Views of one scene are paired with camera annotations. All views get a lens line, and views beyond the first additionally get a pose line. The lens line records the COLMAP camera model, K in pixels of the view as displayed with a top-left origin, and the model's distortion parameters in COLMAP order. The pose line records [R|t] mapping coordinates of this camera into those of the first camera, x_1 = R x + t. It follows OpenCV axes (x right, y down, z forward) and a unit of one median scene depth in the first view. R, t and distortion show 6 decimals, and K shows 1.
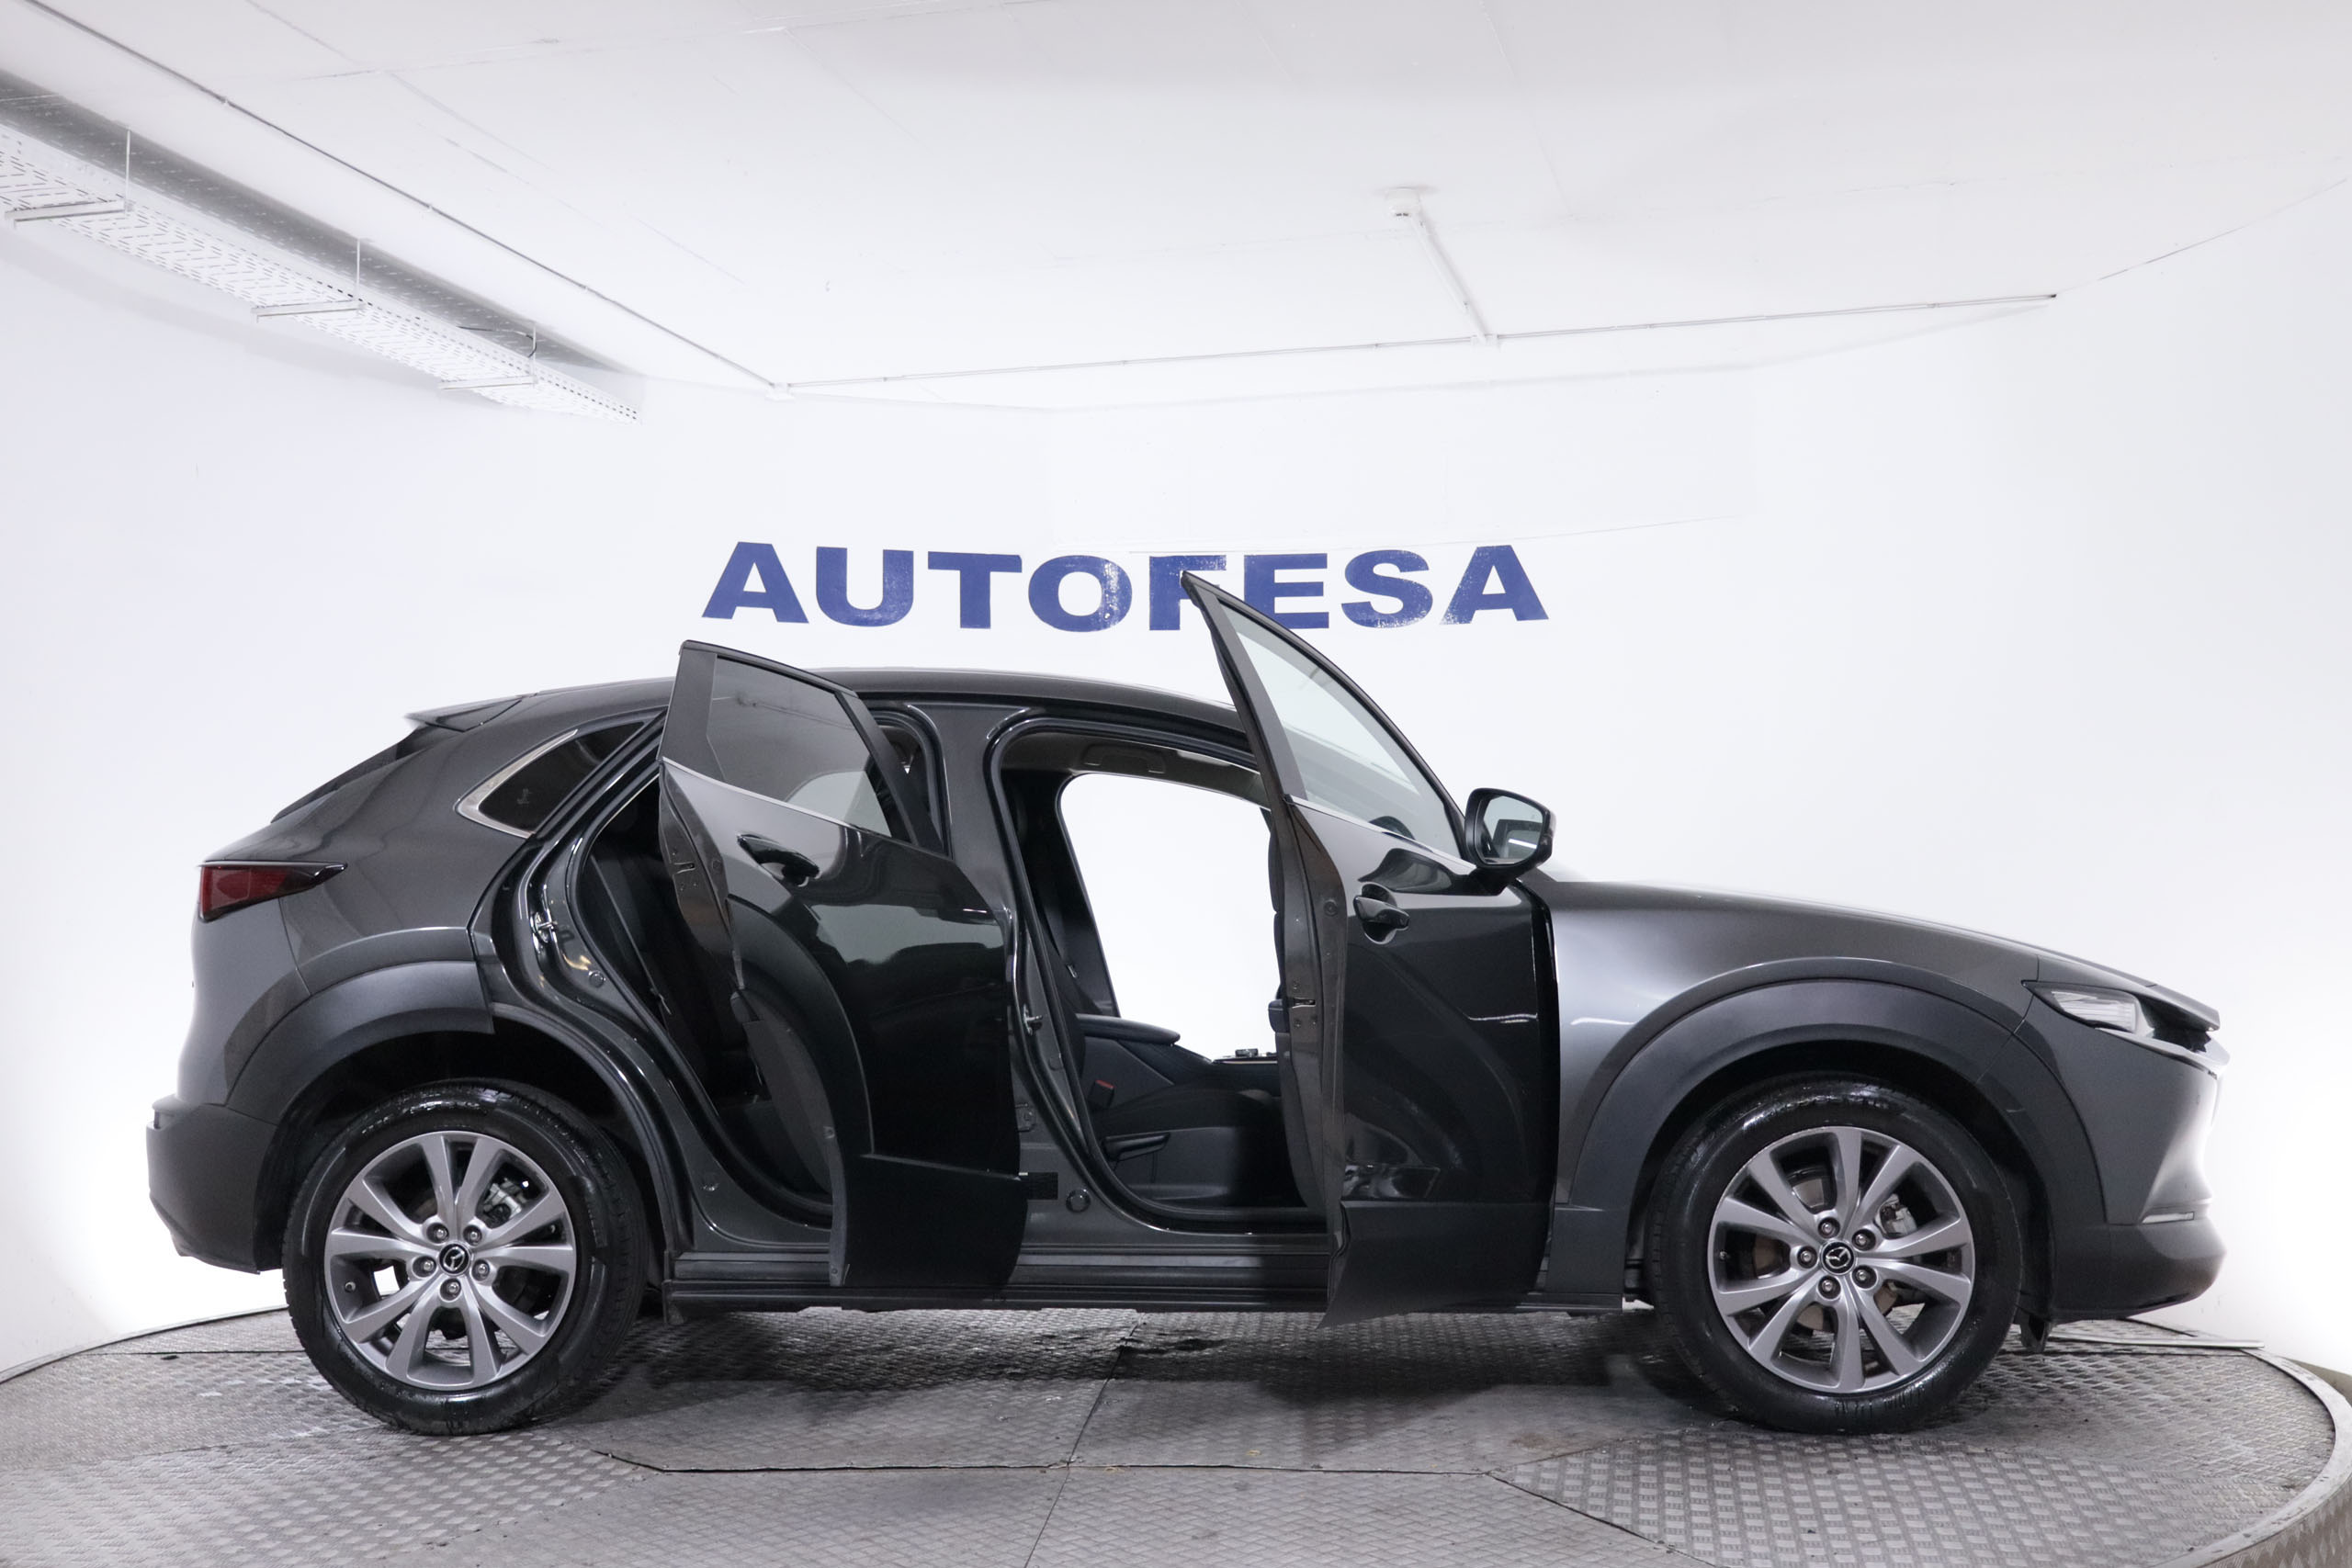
lens RADIAL K [[2564.3, 0, 1196.6], [0, 2564.3, 767.5], [0, 0, 1]] dist [0.041164, 0.000000]
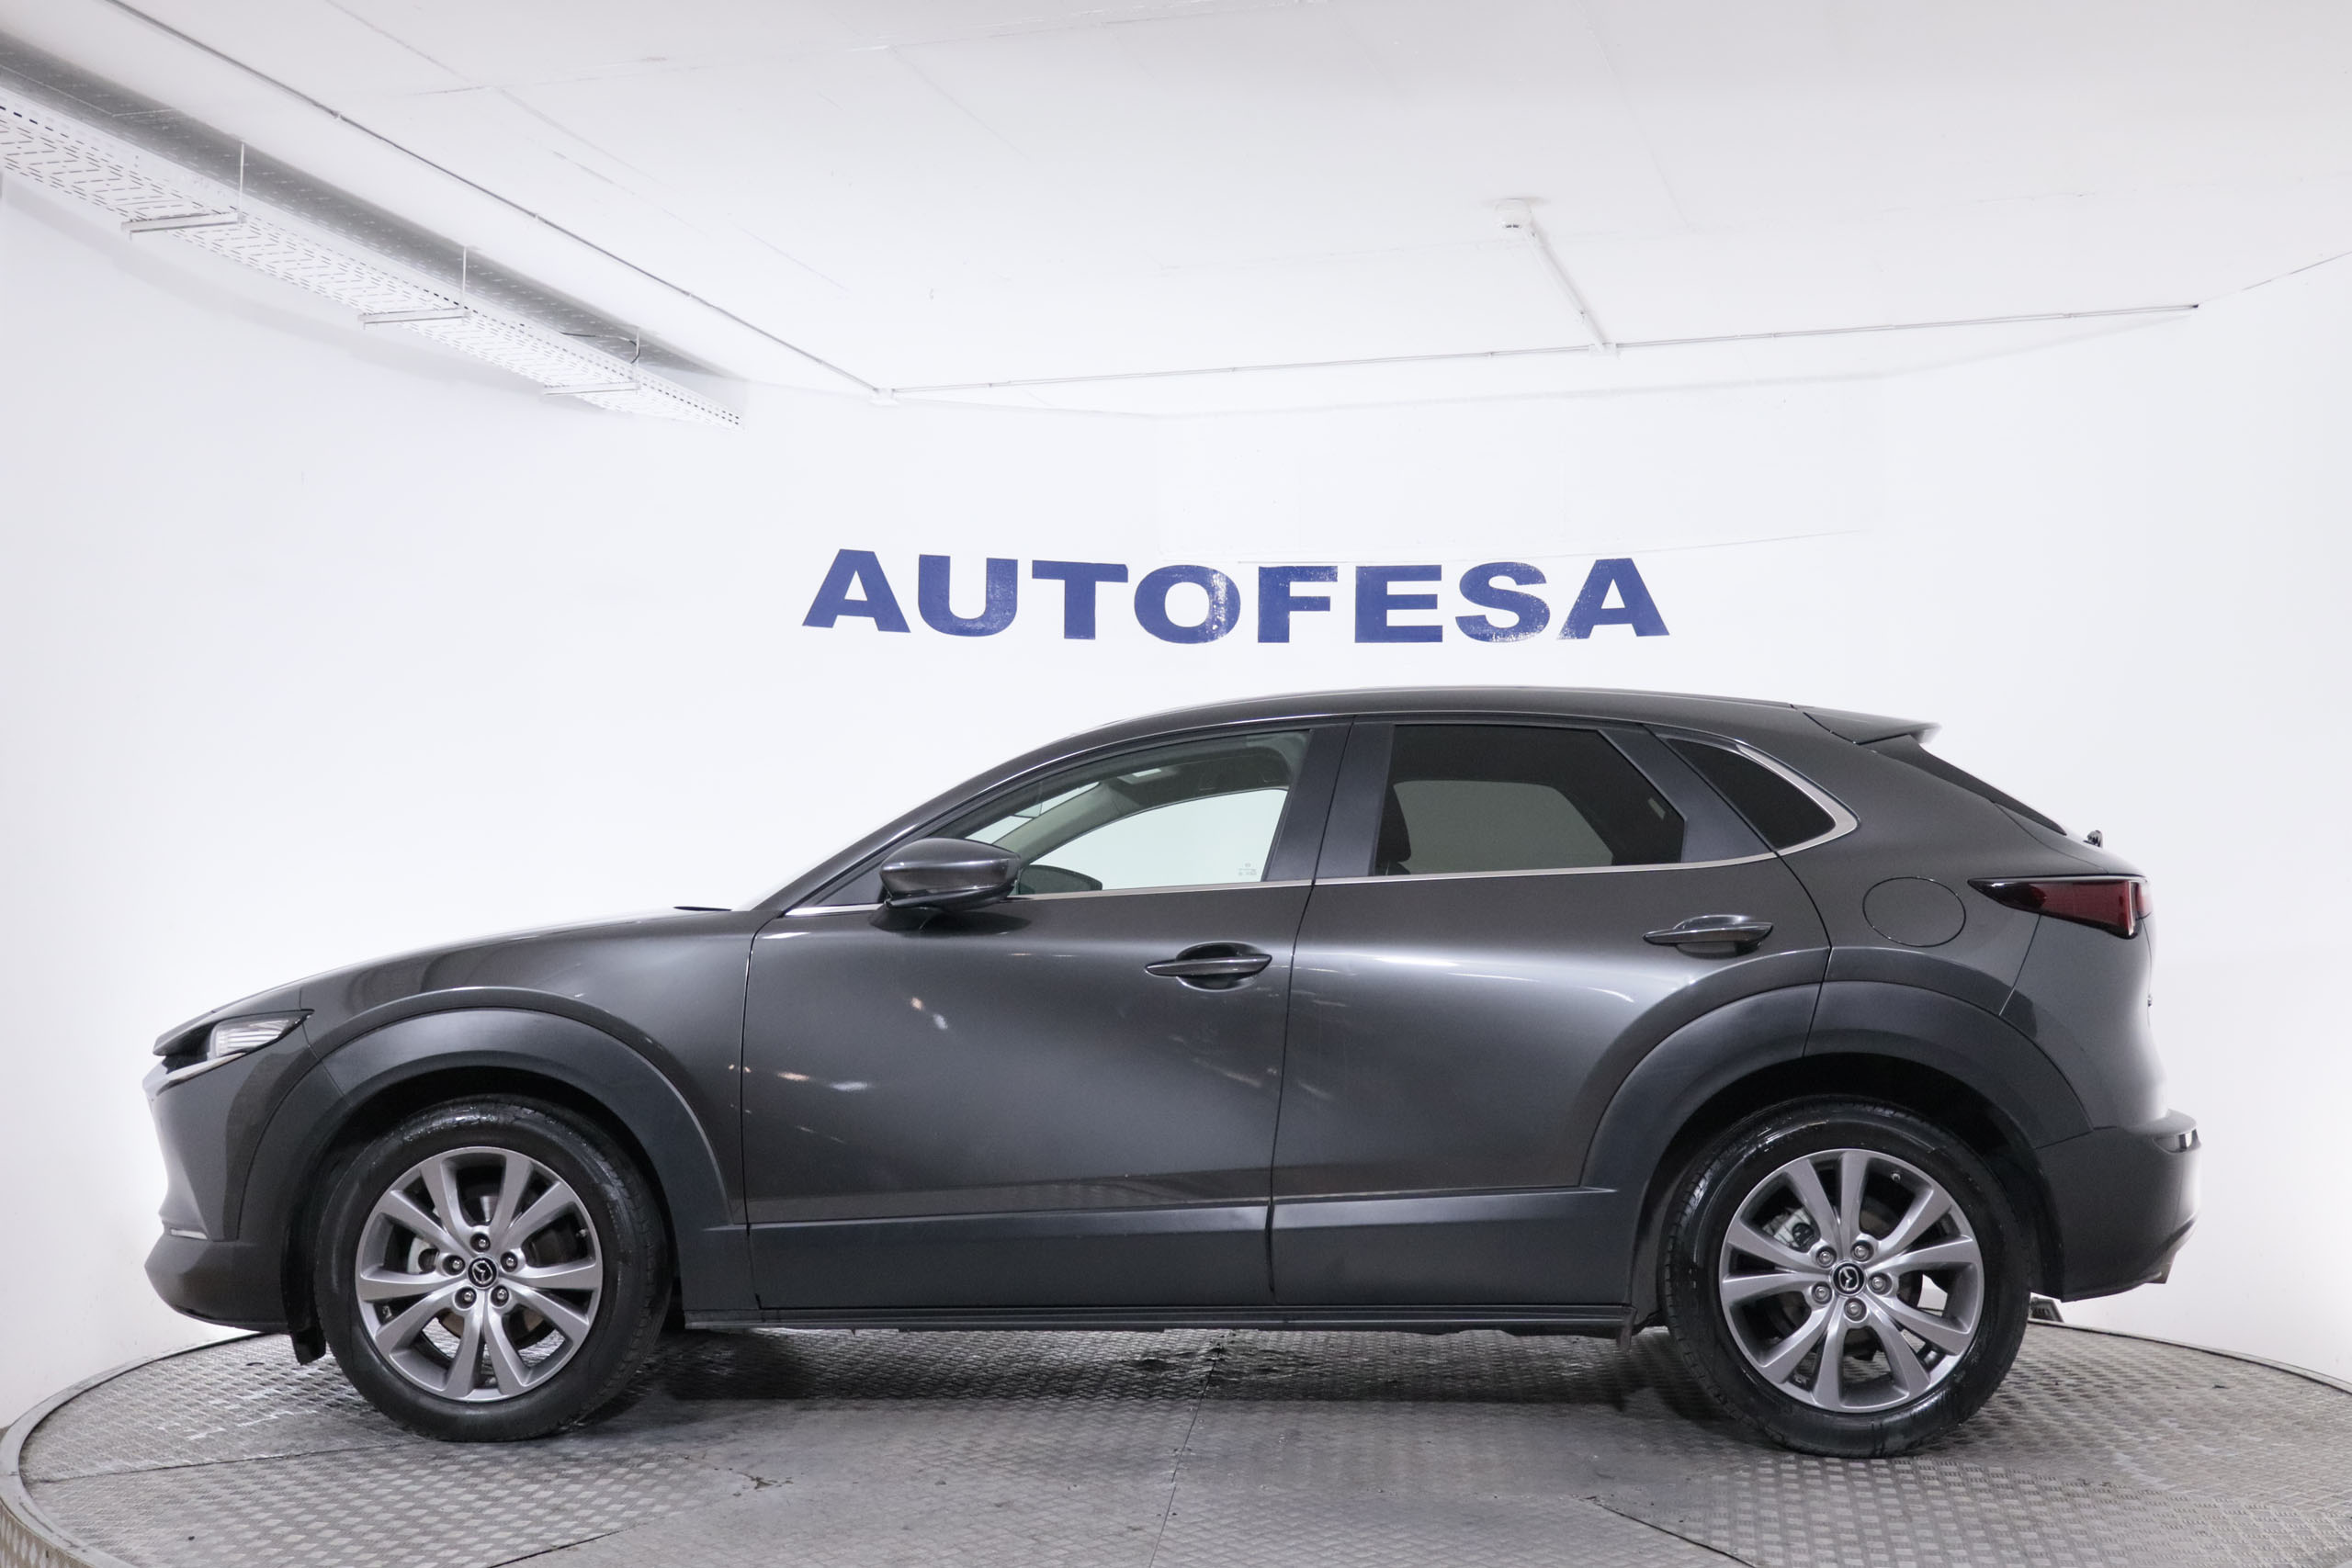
lens RADIAL K [[2743.4, 0, 1209.0], [0, 2743.4, 760.3], [0, 0, 1]] dist [0.047784, 0.000000]
pose [[0.998850, 0.011454, -0.046560, 0.012559], [-0.011712, 0.999917, -0.005277, -0.003126], [0.046496, 0.005816, 0.998902, -0.043583]]
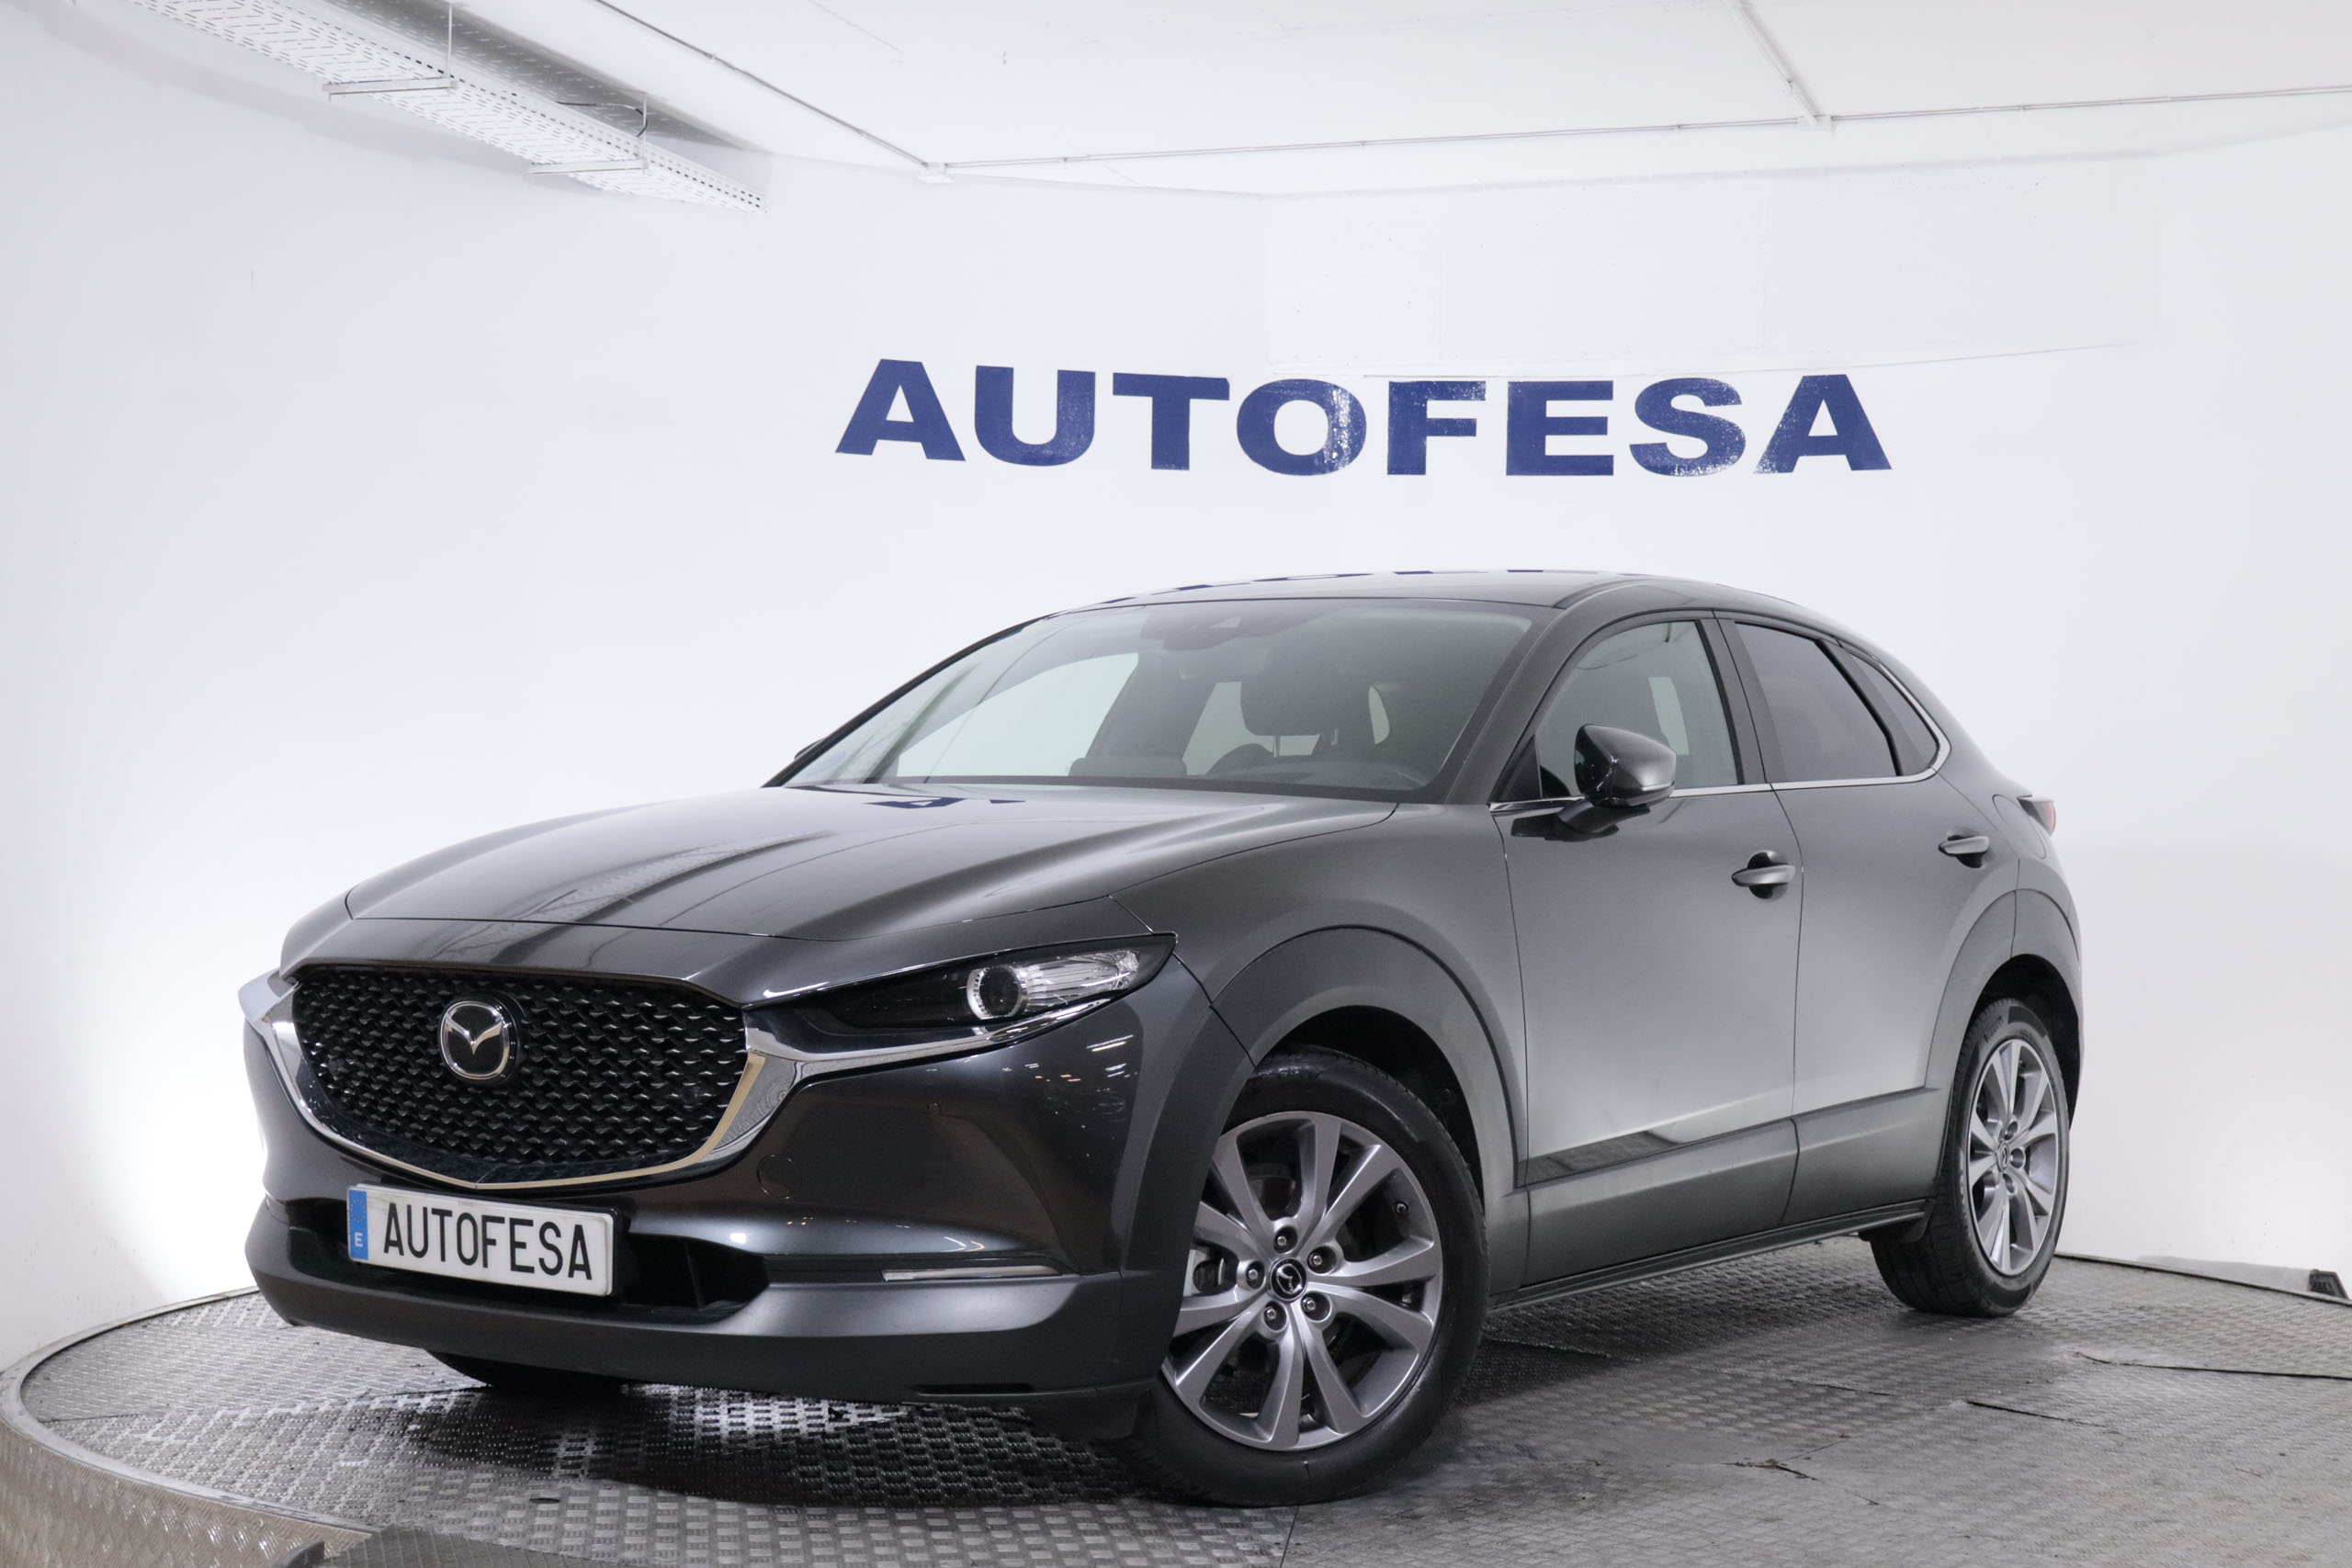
lens RADIAL K [[3669.2, 0, 1218.1], [0, 3669.2, 741.3], [0, 0, 1]] dist [0.036288, 0.000000]
pose [[0.997981, 0.019429, -0.060476, -0.000292], [-0.017261, 0.999196, 0.036181, -0.011318], [0.061131, -0.035064, 0.997514, -0.150918]]
